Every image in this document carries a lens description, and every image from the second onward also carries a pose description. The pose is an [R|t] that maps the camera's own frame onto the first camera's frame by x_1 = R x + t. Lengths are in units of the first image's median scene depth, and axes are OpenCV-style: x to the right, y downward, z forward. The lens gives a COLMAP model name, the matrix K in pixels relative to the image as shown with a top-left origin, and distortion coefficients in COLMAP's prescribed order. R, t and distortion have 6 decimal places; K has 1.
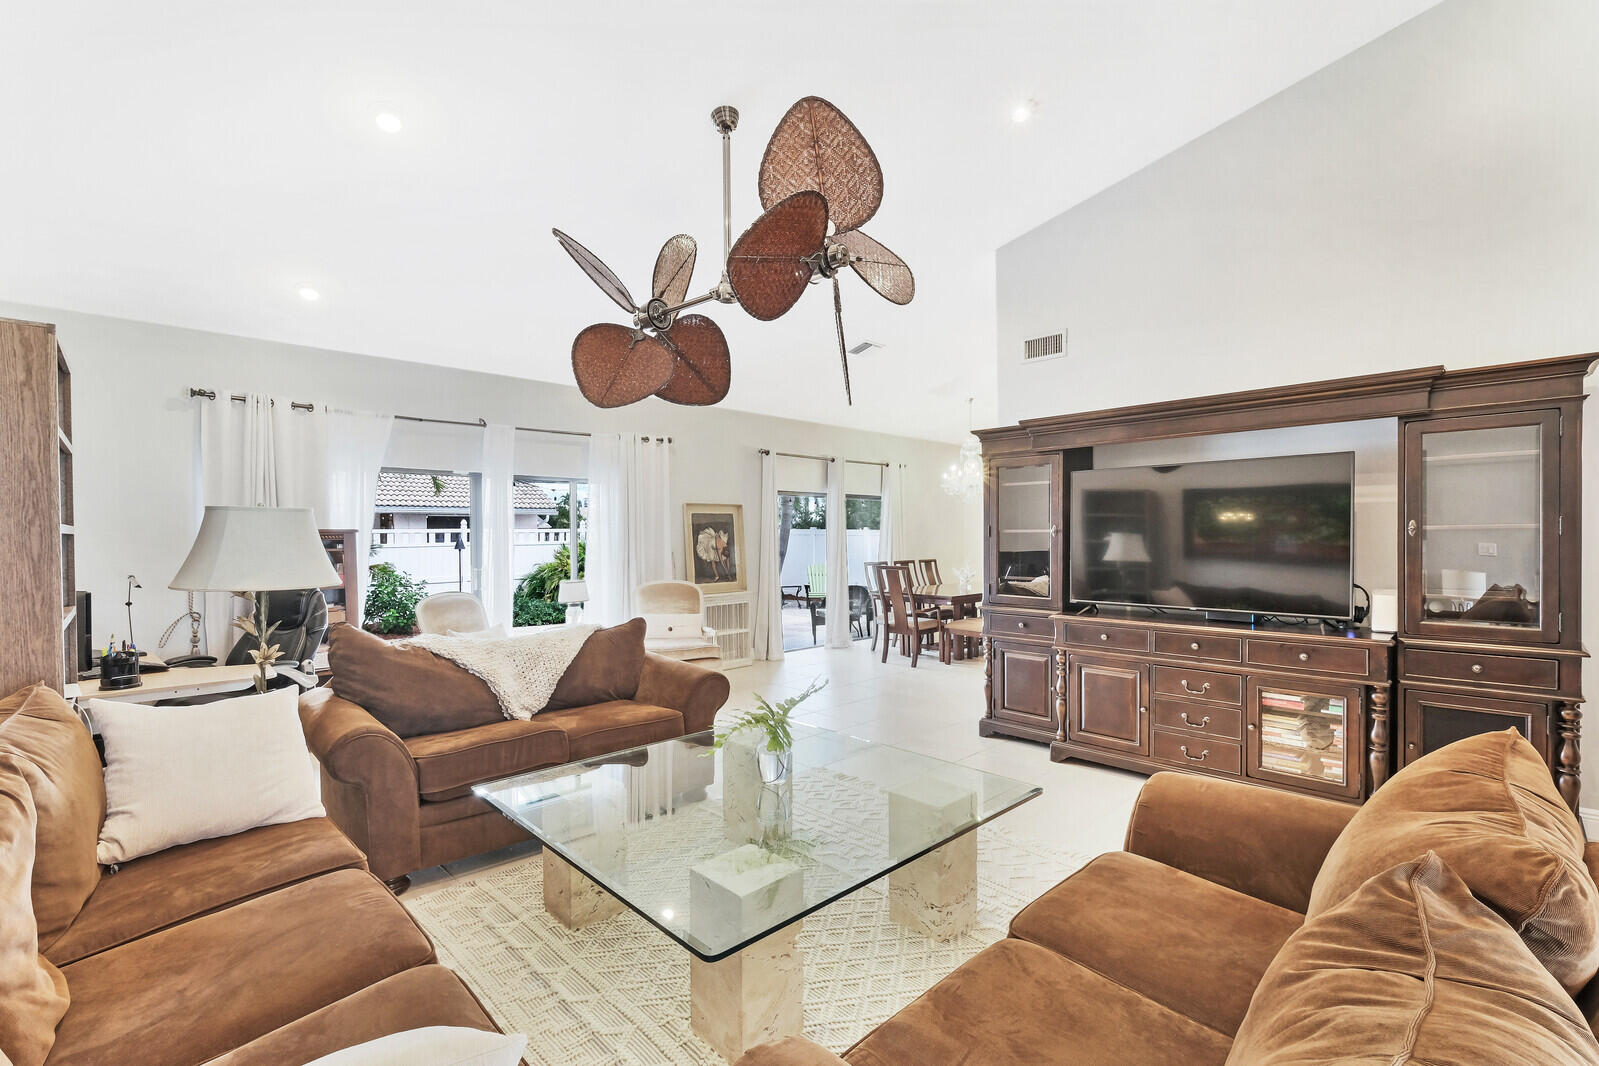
lens RADIAL K [[711.4, 0, 792.1], [0, 711.4, 526.0], [0, 0, 1]] dist [-0.001236, 0.000017]
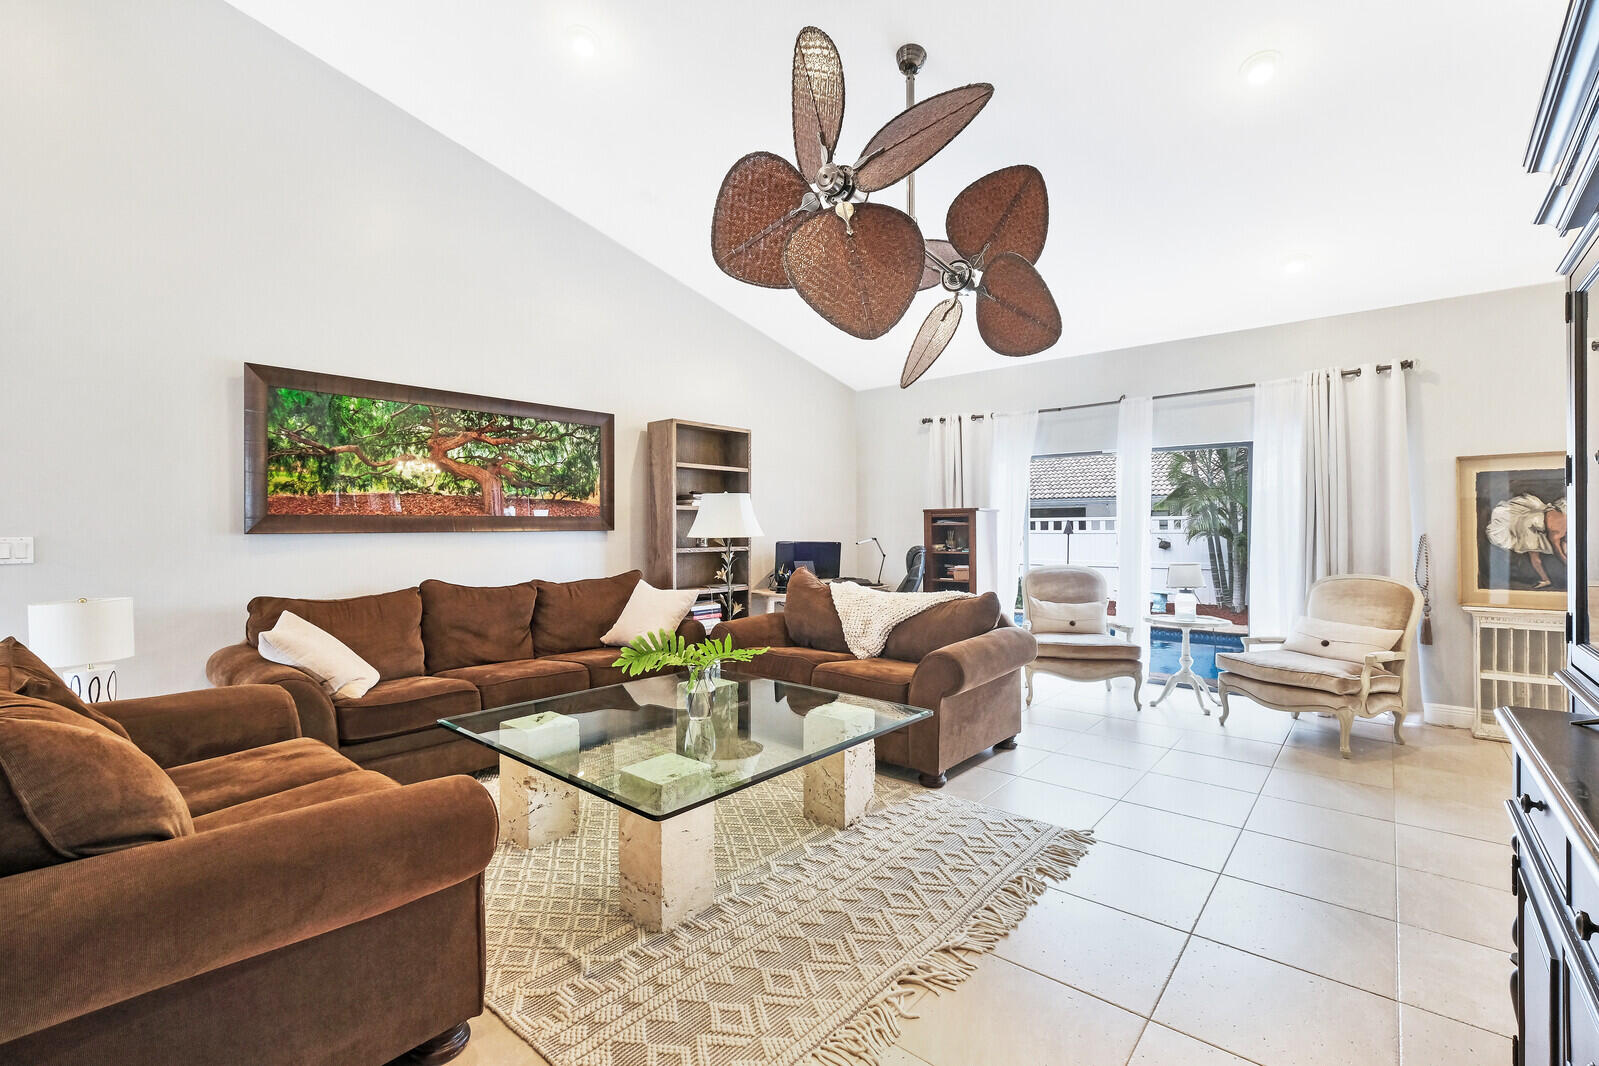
lens RADIAL K [[711.4, 0, 792.1], [0, 711.4, 526.0], [0, 0, 1]] dist [-0.001236, 0.000017]
pose [[0.100544, 0.008640, -0.994895, 0.409334], [0.021095, 0.999719, 0.010814, 0.009080], [0.994709, -0.022074, 0.100333, 0.349806]]
